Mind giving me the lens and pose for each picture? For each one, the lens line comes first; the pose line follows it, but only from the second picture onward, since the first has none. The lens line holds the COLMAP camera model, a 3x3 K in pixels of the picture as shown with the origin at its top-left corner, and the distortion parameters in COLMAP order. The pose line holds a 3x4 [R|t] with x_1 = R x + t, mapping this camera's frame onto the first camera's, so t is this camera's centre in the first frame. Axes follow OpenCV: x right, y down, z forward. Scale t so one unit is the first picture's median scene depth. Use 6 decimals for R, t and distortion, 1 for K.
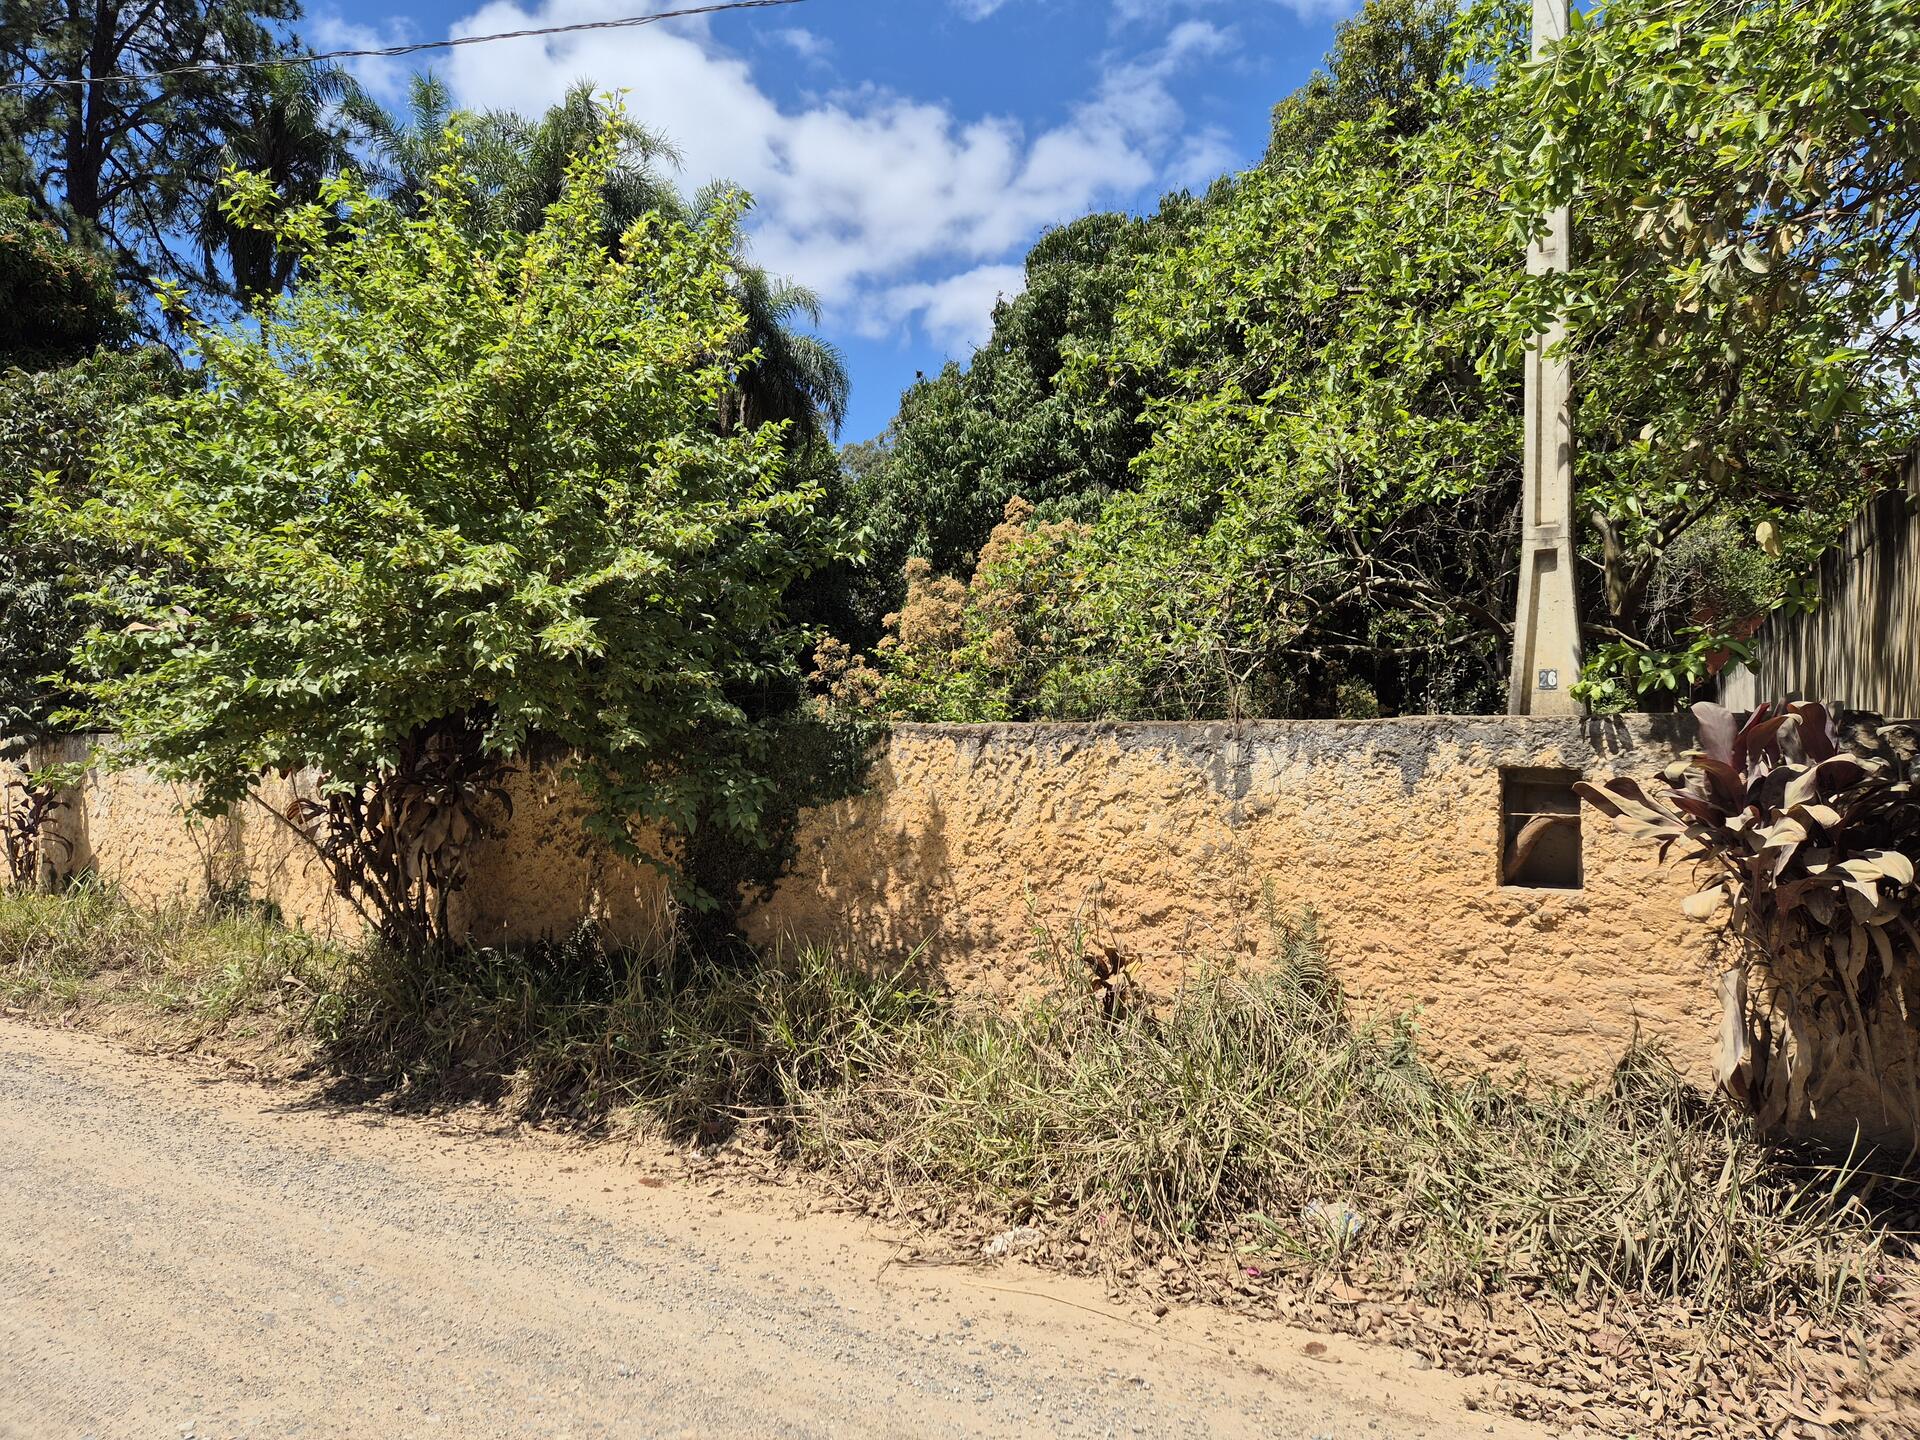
lens RADIAL K [[1315.5, 0, 949.1], [0, 1315.5, 686.6], [0, 0, 1]] dist [0.086509, -0.057524]
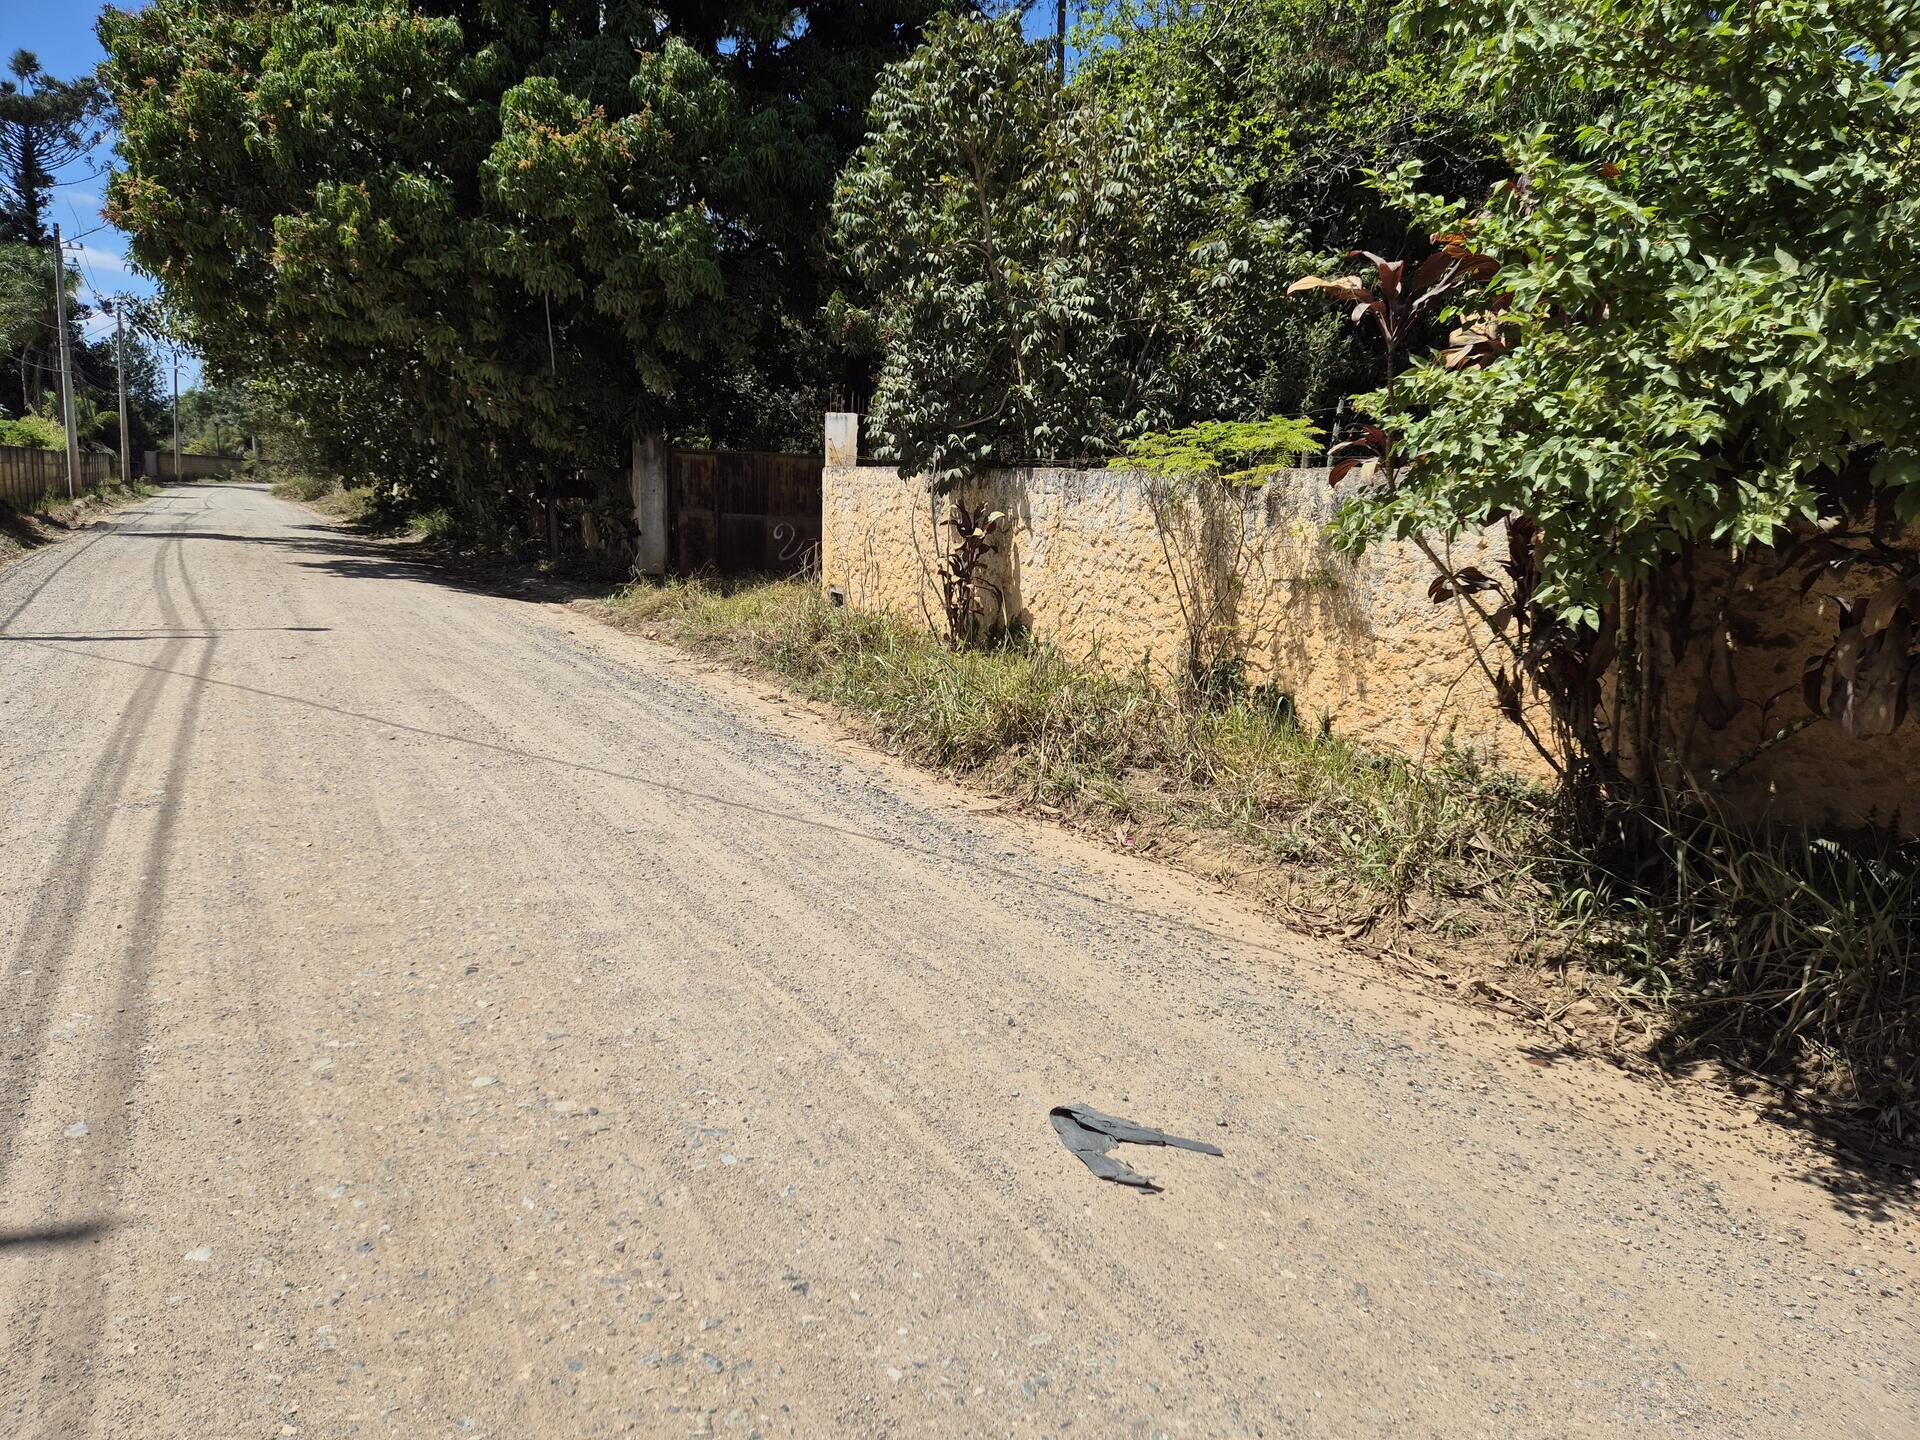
lens RADIAL K [[1315.5, 0, 941.2], [0, 1315.5, 724.6], [0, 0, 1]] dist [0.086509, -0.057524]
pose [[0.886526, 0.104779, -0.450659, -0.647352], [-0.005726, 0.976430, 0.215757, 0.030201], [0.462644, -0.188694, 0.866230, 0.473010]]
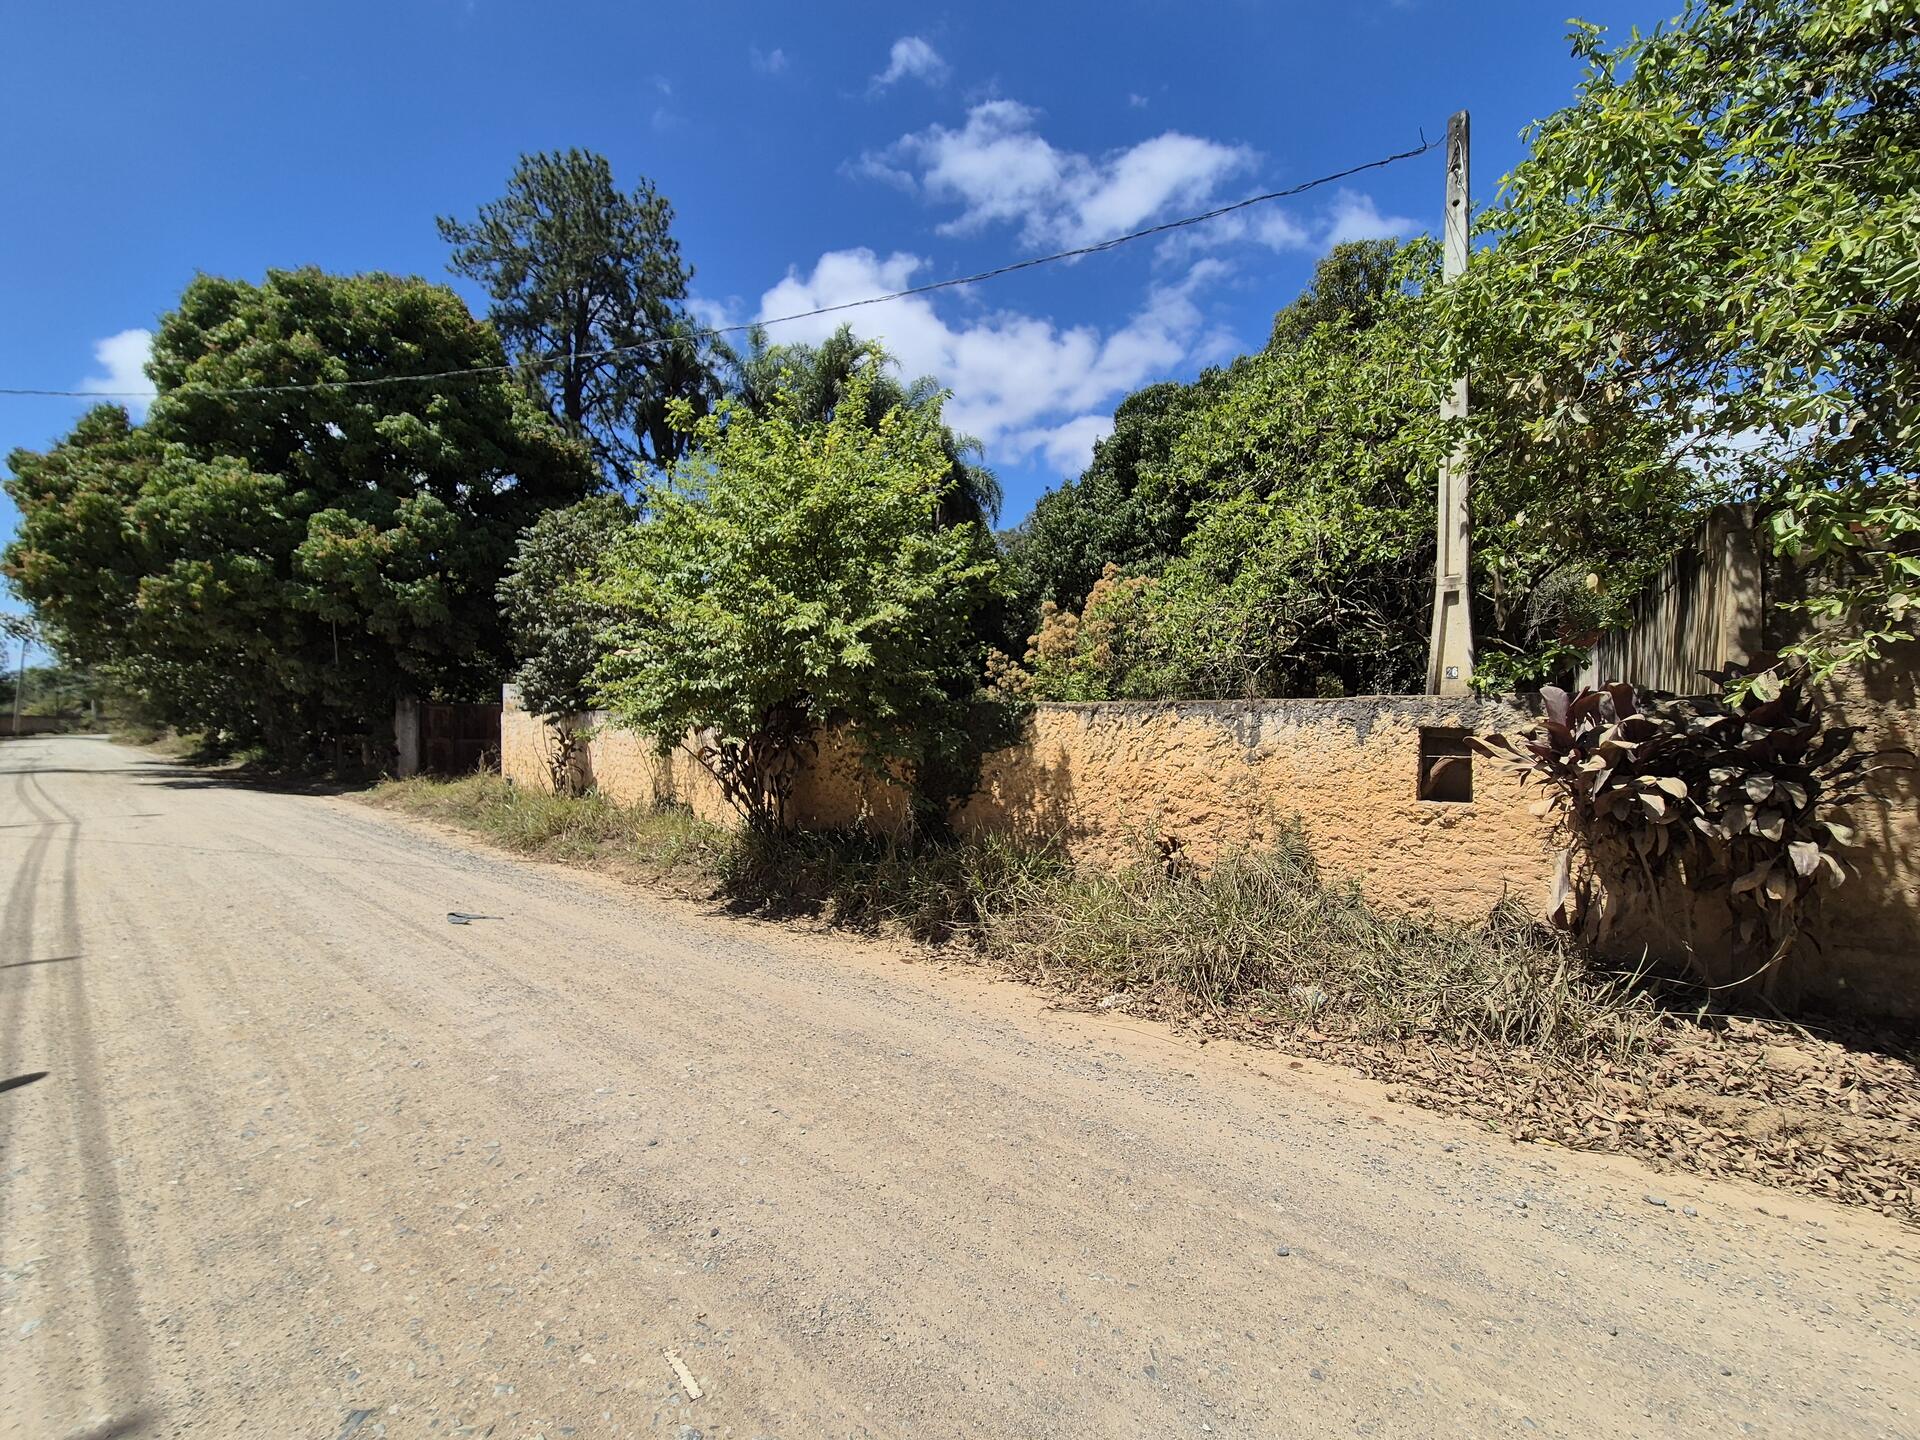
lens RADIAL K [[810.5, 0, 957.4], [0, 810.5, 710.7], [0, 0, 1]] dist [0.010353, 0.001146]
pose [[0.991267, -0.004541, -0.131796, -0.011780], [0.009351, 0.999312, 0.035900, -0.000385], [0.131542, -0.036819, 0.990627, -0.048917]]
